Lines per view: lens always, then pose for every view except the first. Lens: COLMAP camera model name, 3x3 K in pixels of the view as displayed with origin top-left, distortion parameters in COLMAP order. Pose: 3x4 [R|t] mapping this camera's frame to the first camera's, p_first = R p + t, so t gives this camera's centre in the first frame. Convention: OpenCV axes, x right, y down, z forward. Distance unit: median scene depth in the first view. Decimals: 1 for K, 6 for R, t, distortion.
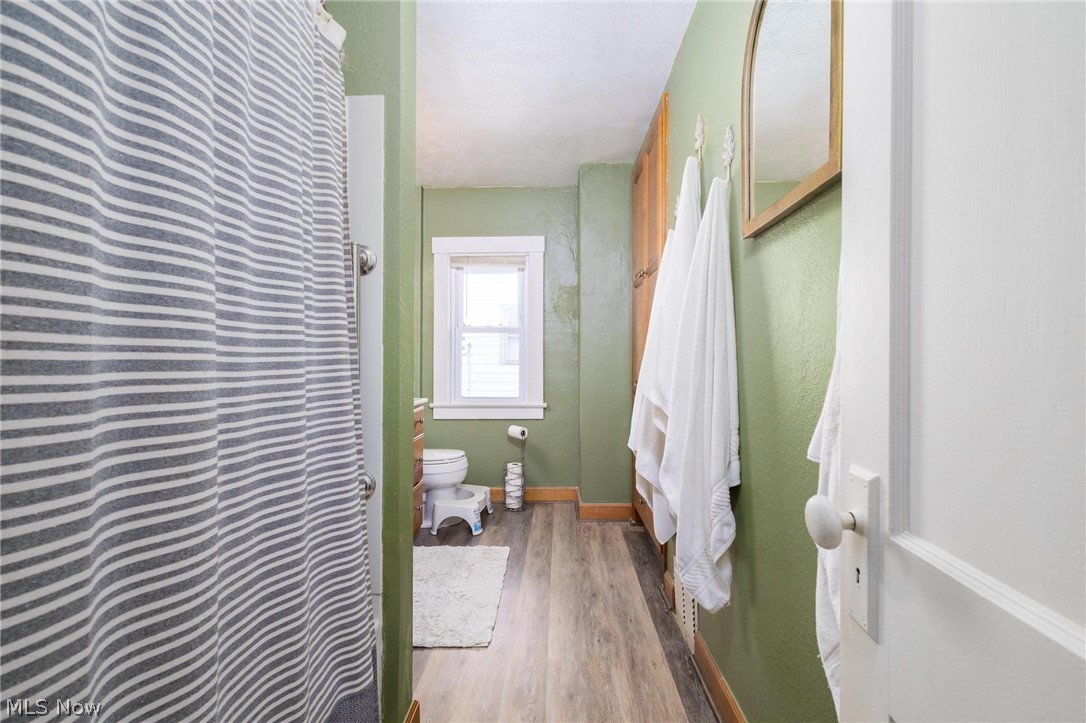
lens RADIAL K [[499.2, 0, 545.3], [0, 499.2, 359.3], [0, 0, 1]] dist [0.009932, -0.007572]
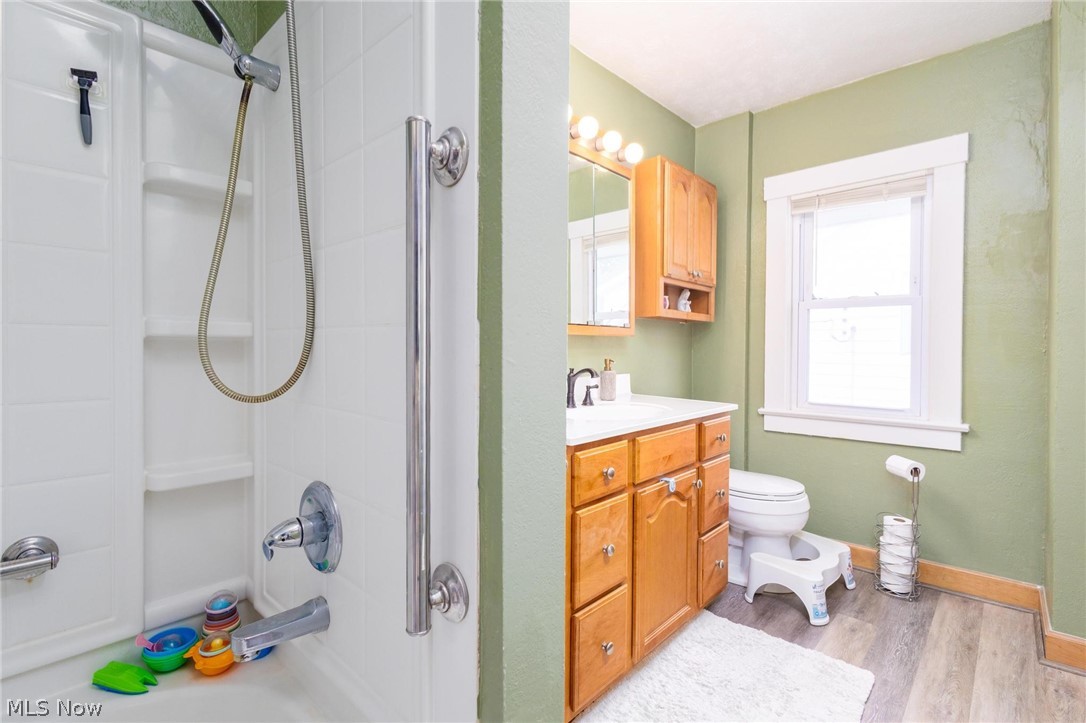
lens RADIAL K [[499.2, 0, 545.3], [0, 499.2, 359.3], [0, 0, 1]] dist [0.009932, -0.007572]
pose [[0.750977, 0.009190, -0.660264, 0.017109], [0.006446, 0.999753, 0.021247, -0.000819], [0.660297, -0.020212, 0.750733, 0.264363]]
